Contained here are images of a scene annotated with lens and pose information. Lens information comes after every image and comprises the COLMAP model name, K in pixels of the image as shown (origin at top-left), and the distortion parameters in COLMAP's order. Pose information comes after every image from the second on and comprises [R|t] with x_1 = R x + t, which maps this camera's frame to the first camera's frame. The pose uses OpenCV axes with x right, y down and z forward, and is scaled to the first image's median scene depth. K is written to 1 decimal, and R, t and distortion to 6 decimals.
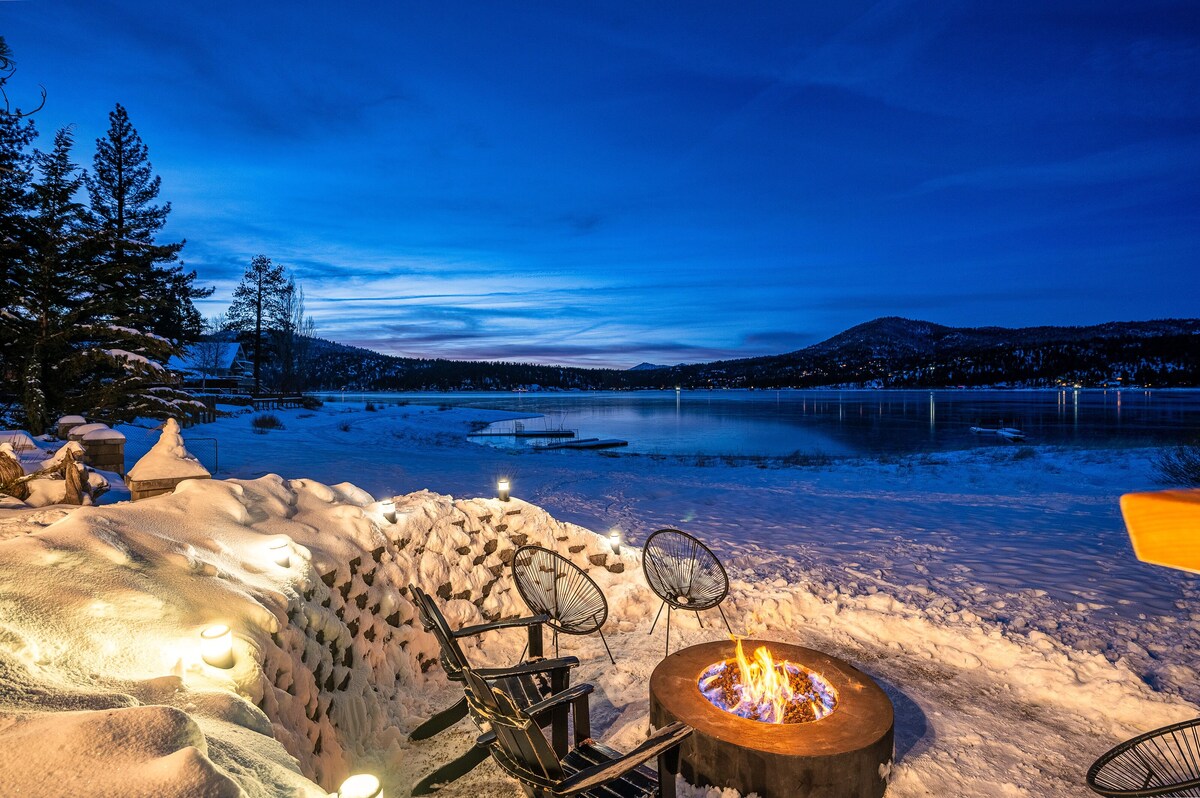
lens RADIAL K [[601.6, 0, 599.2], [0, 601.6, 394.2], [0, 0, 1]] dist [-0.001099, -0.000172]
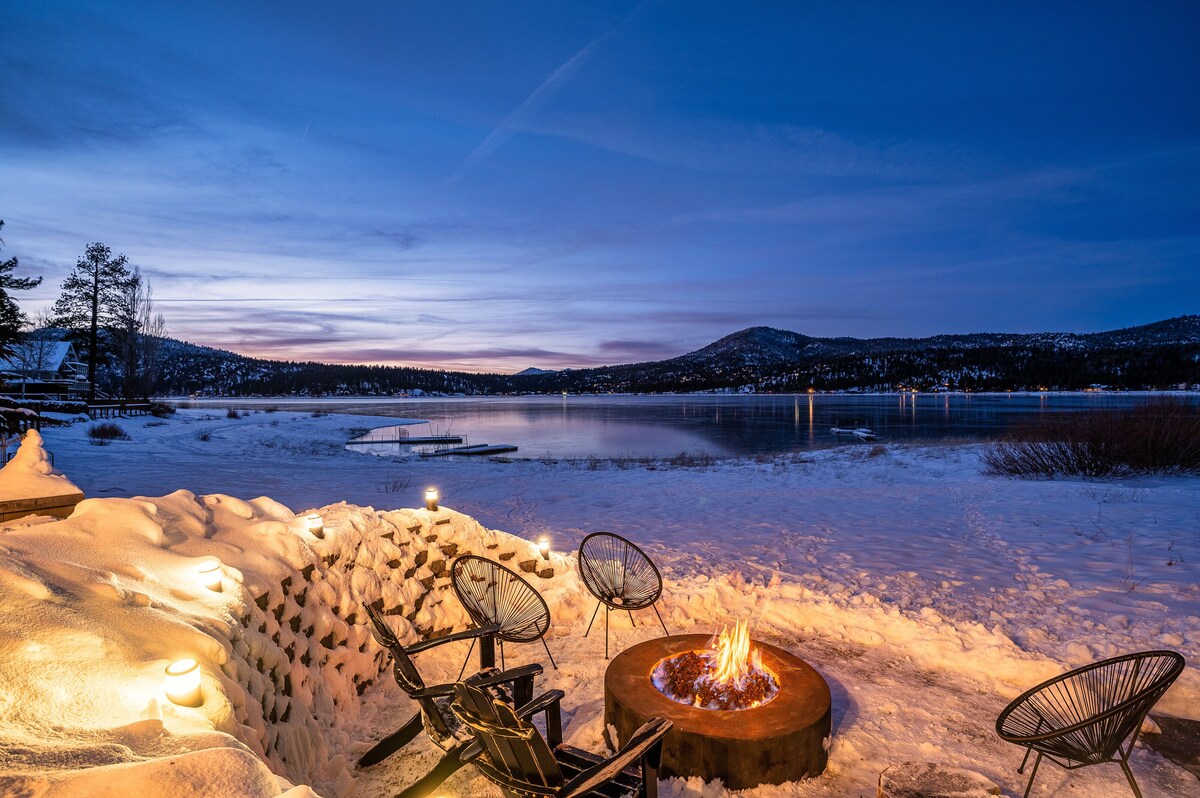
lens RADIAL K [[600.1, 0, 599.4], [0, 600.1, 395.1], [0, 0, 1]] dist [-0.003109, -0.000260]
pose [[0.982308, -0.001607, 0.187267, -0.072160], [0.002839, 0.999976, -0.006311, -0.001092], [-0.187253, 0.006731, 0.982289, 0.001361]]
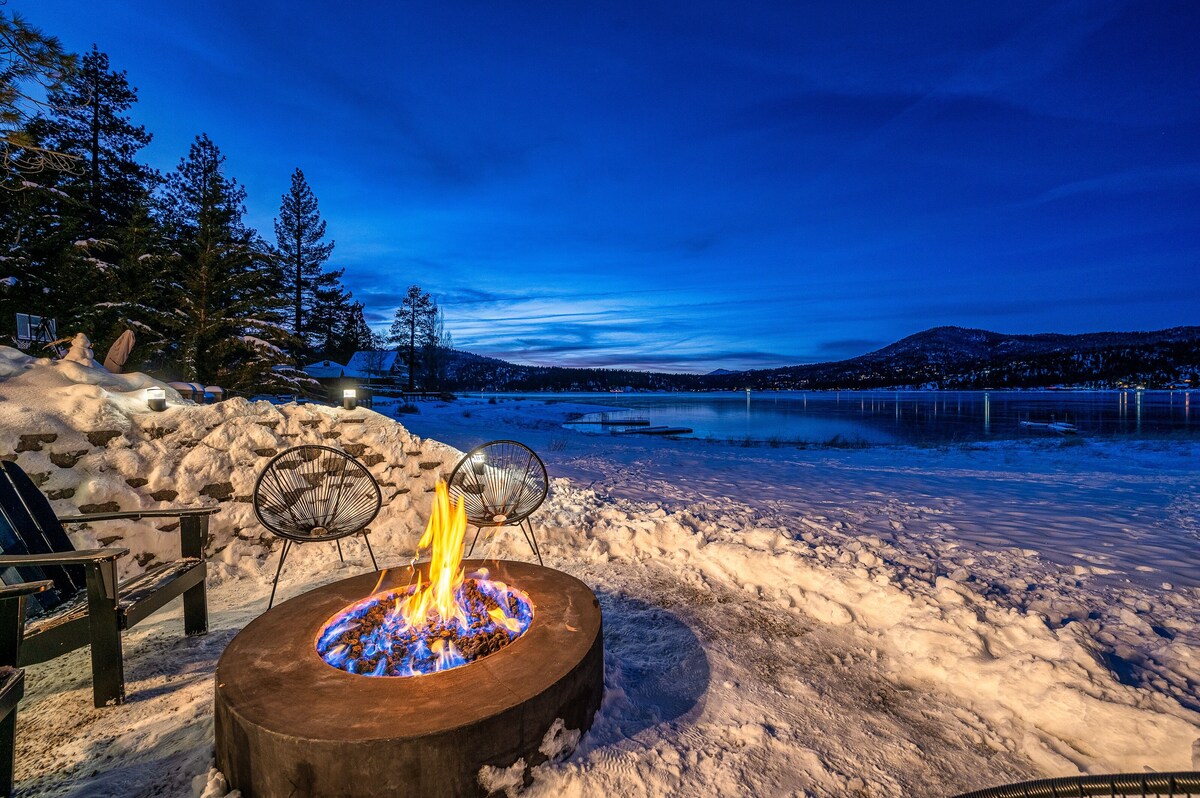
lens RADIAL K [[487.0, 0, 599.8], [0, 487.0, 395.3], [0, 0, 1]] dist [-0.001856, 0.000090]
pose [[0.986089, 0.002793, -0.166194, 0.341842], [-0.002615, 0.999996, 0.001291, 0.148794], [0.166197, -0.000838, 0.986092, 0.311190]]
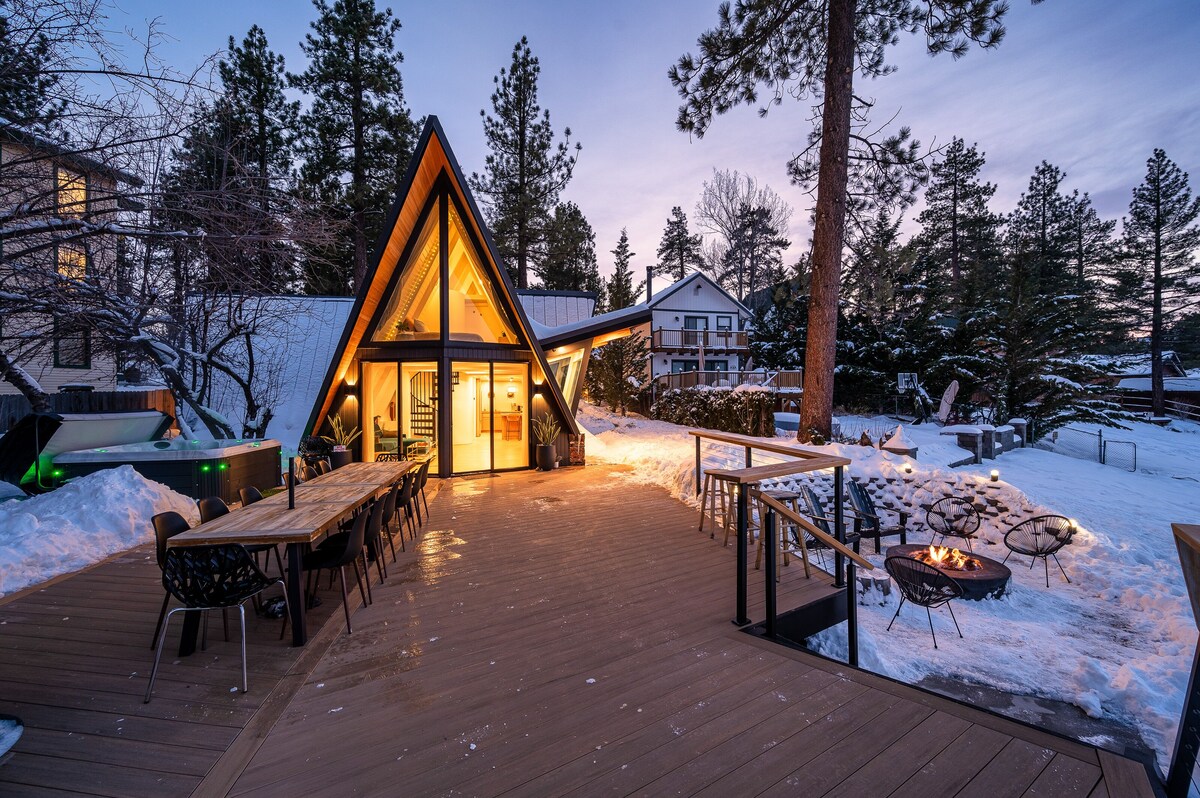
lens RADIAL K [[480.6, 0, 601.8], [0, 480.6, 394.3], [0, 0, 1]] dist [0.001923, 0.000985]
pose [[-0.048758, 0.003060, -0.998806, 1.332143], [-0.002888, 0.999991, 0.003205, -0.086367], [0.998806, 0.003041, -0.048748, -0.123345]]
